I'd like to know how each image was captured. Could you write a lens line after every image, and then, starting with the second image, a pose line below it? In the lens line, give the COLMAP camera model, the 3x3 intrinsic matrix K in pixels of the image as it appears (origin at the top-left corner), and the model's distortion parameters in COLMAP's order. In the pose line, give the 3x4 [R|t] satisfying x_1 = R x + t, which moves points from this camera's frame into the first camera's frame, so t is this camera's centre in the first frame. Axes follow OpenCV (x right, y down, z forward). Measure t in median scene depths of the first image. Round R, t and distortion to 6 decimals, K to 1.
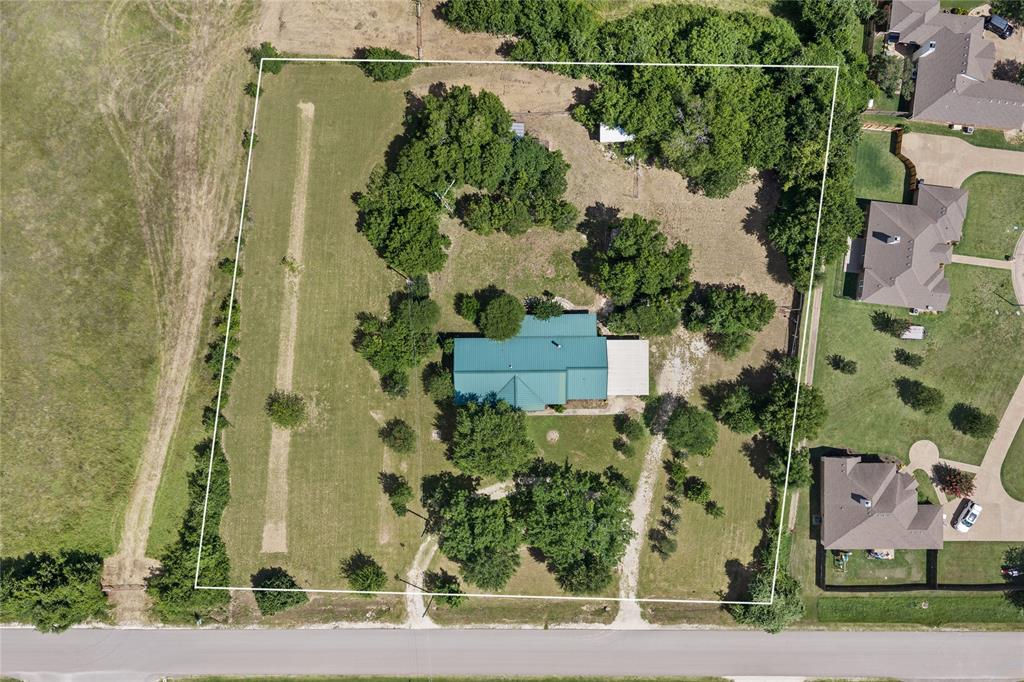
lens RADIAL K [[870.4, 0, 512.0], [0, 870.4, 341.0], [0, 0, 1]] dist [0.003632, -0.013029]
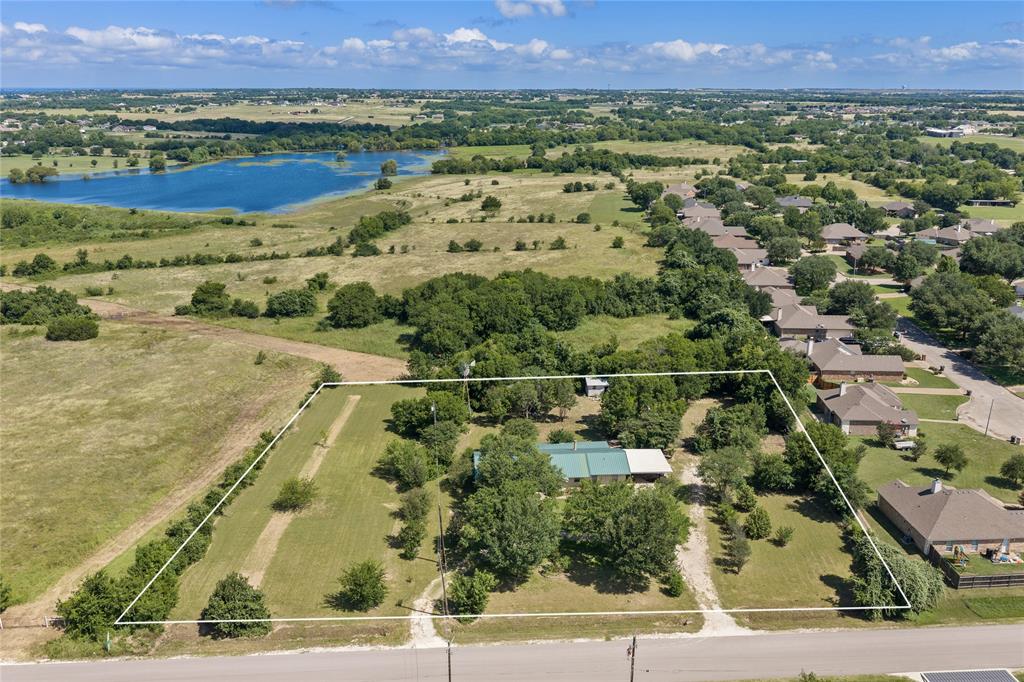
lens RADIAL K [[880.3, 0, 527.0], [0, 880.3, 341.1], [0, 0, 1]] dist [0.010010, -0.017410]
pose [[0.997410, -0.035552, 0.062517, -0.061811], [0.069612, 0.258834, -0.963410, 0.948392], [0.018069, 0.965267, 0.260639, 0.585001]]
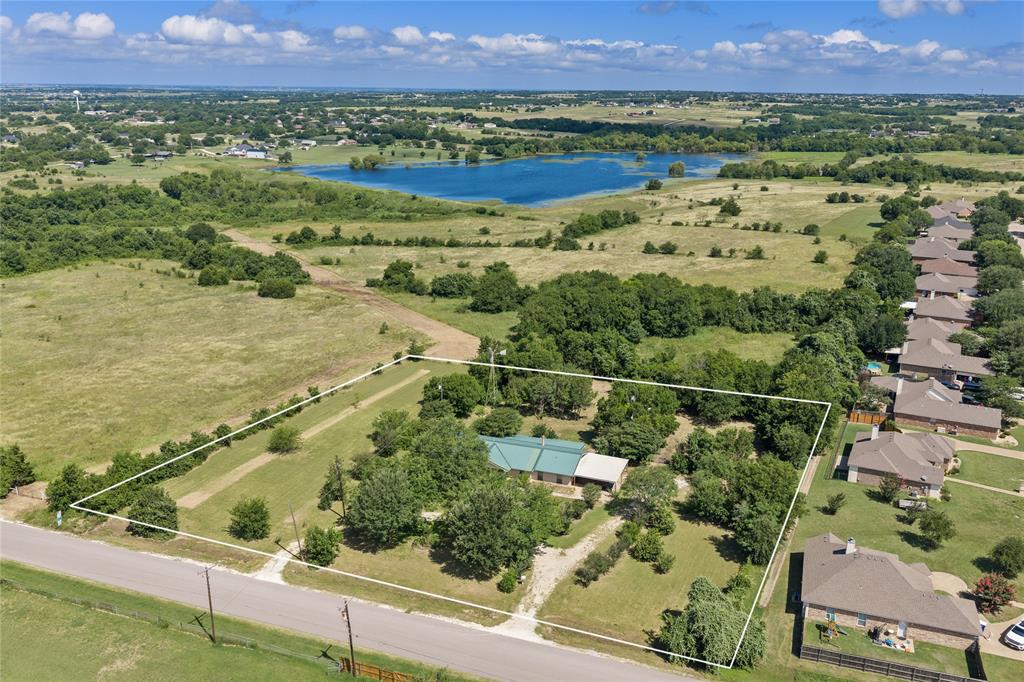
lens RADIAL K [[870.4, 0, 512.0], [0, 870.4, 341.0], [0, 0, 1]] dist [0.003632, -0.013029]
pose [[0.939584, 0.085528, -0.331462, 0.348577], [-0.342309, 0.242009, -0.907886, 0.917564], [0.002568, 0.966497, 0.256665, 0.590595]]
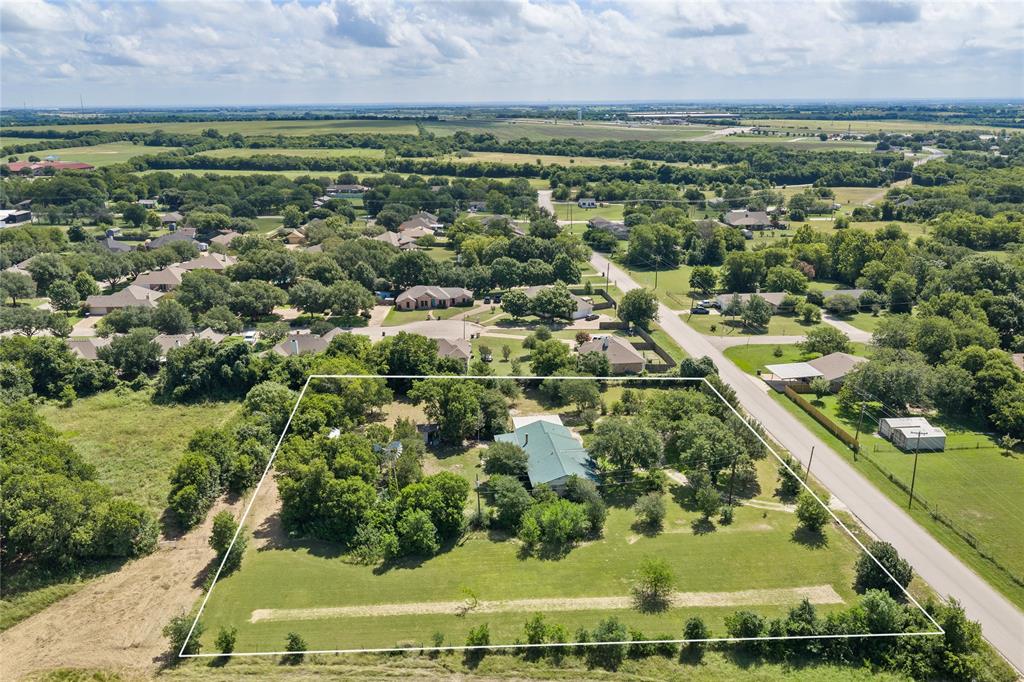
lens RADIAL K [[870.4, 0, 512.0], [0, 870.4, 341.0], [0, 0, 1]] dist [0.003632, -0.013029]
pose [[-0.110677, -0.292831, 0.949737, -0.898564], [0.993525, -0.057260, 0.098125, -0.107689], [0.025648, 0.954448, 0.297273, 0.544701]]
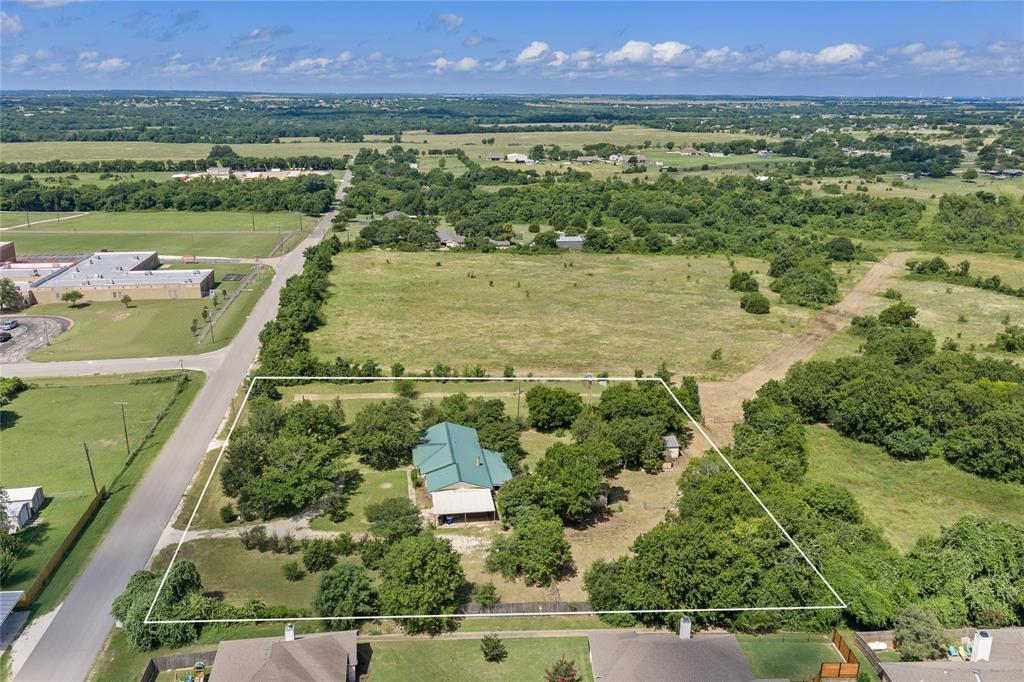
lens RADIAL K [[870.4, 0, 512.0], [0, 870.4, 341.0], [0, 0, 1]] dist [0.003632, -0.013029]
pose [[0.139704, 0.261764, -0.954967, 0.982779], [-0.989885, 0.012842, -0.141292, 0.100123], [-0.024722, 0.965046, 0.260910, 0.570394]]
